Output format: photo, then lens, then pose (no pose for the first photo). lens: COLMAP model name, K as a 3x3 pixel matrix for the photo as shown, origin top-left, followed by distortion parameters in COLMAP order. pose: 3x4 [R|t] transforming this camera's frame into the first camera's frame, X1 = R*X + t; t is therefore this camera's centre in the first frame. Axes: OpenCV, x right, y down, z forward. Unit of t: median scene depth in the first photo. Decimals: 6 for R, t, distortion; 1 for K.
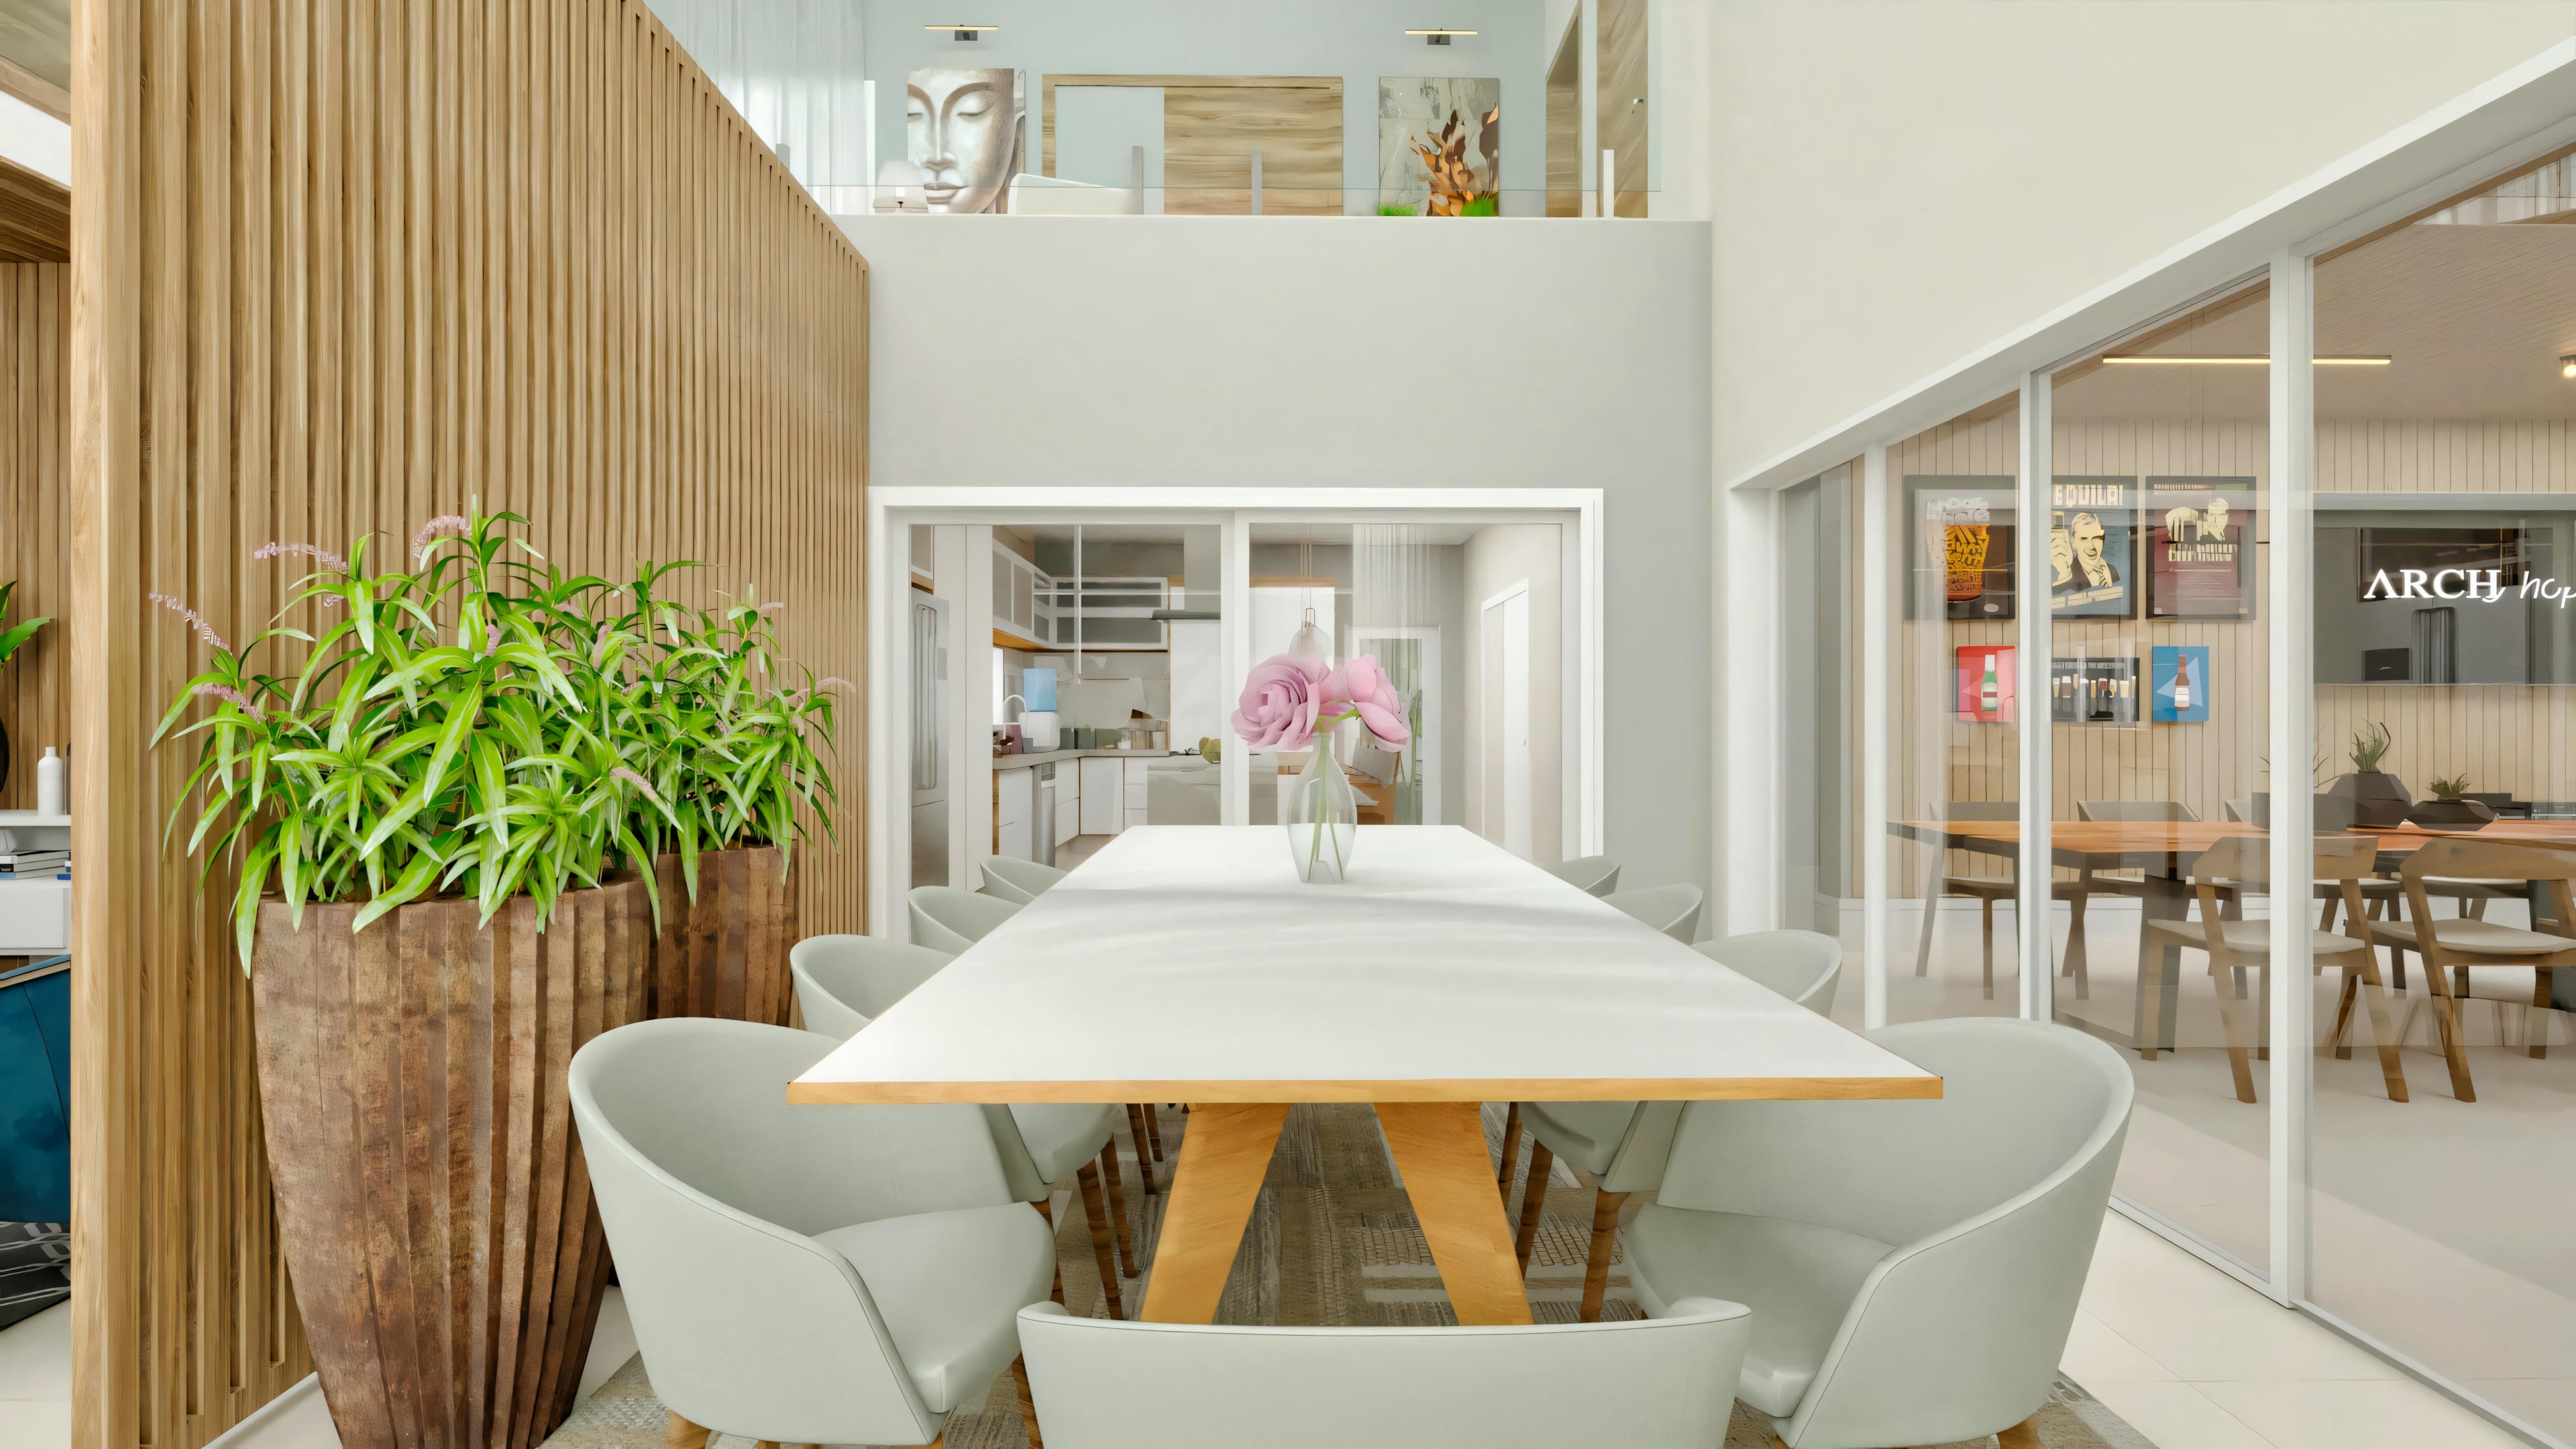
lens RADIAL K [[1285.7, 0, 1288.0], [0, 1285.7, 724.5], [0, 0, 1]] dist [0.000692, 0.000491]
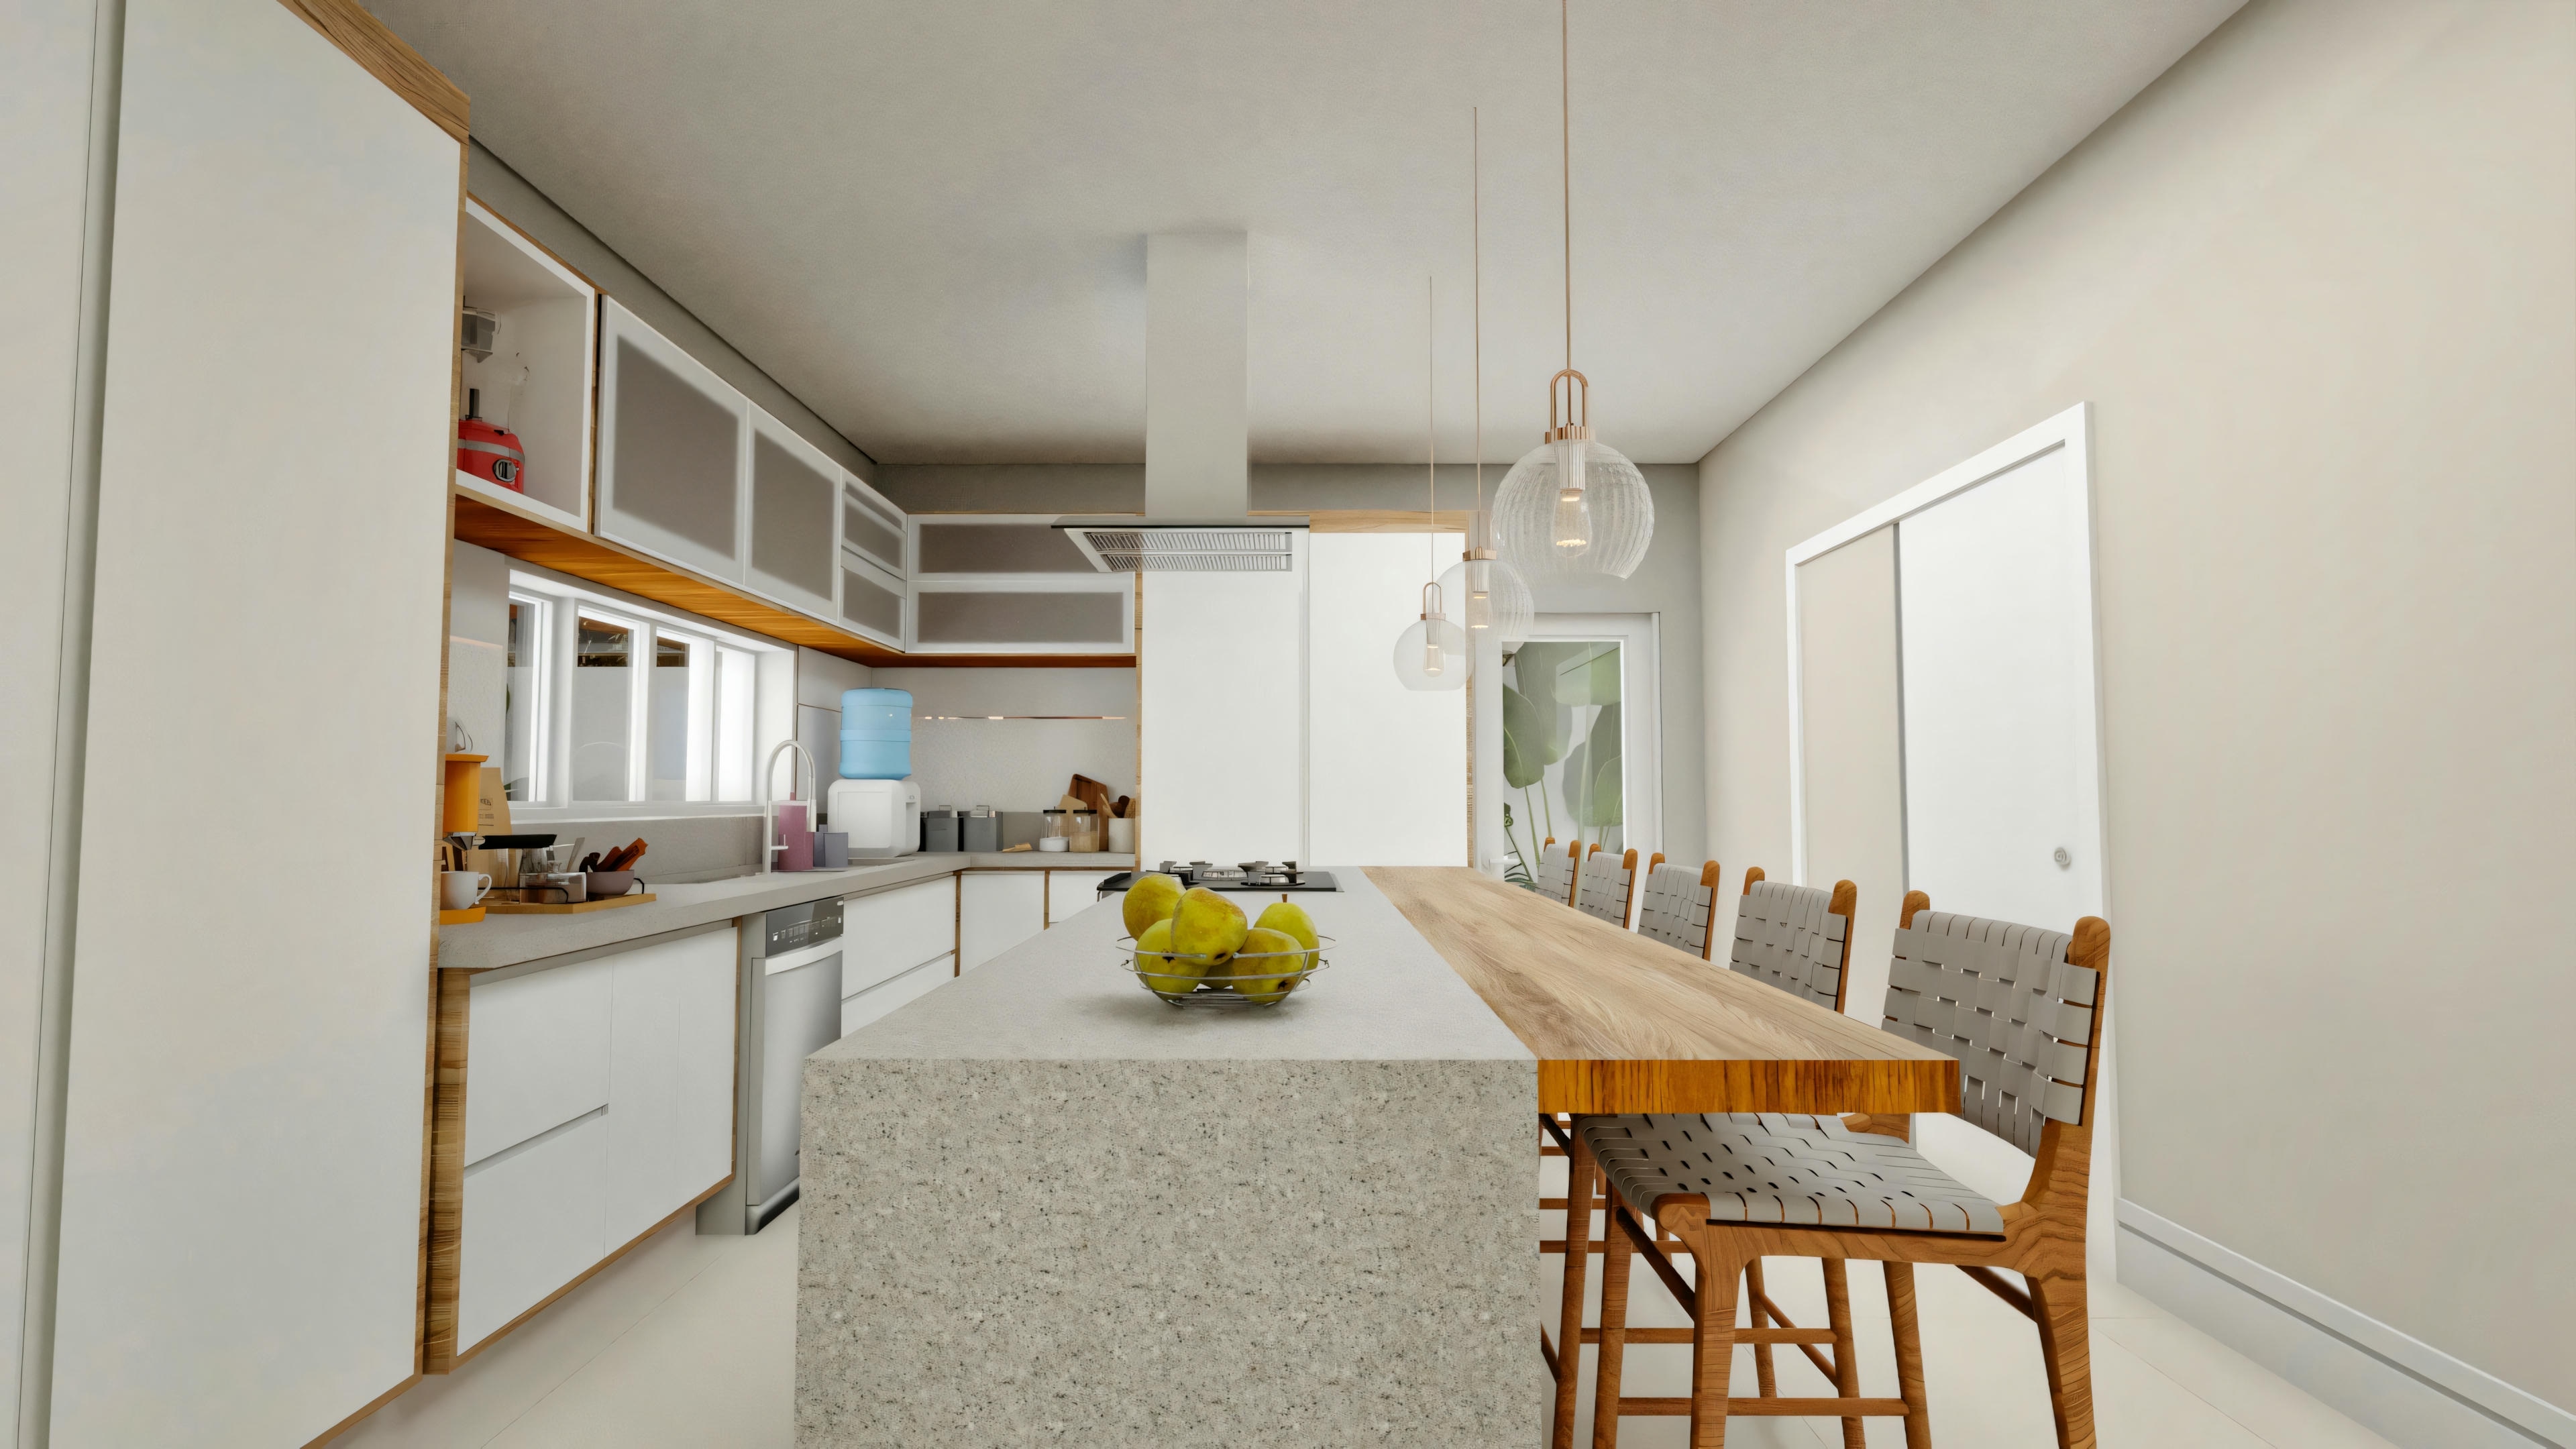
lens RADIAL K [[1285.7, 0, 1288.0], [0, 1285.7, 724.5], [0, 0, 1]] dist [0.000692, 0.000491]
pose [[0.999616, -0.001524, -0.027658, -0.020619], [0.000008, 0.998500, -0.054743, -0.003738], [0.027700, 0.054722, 0.998117, 0.502992]]
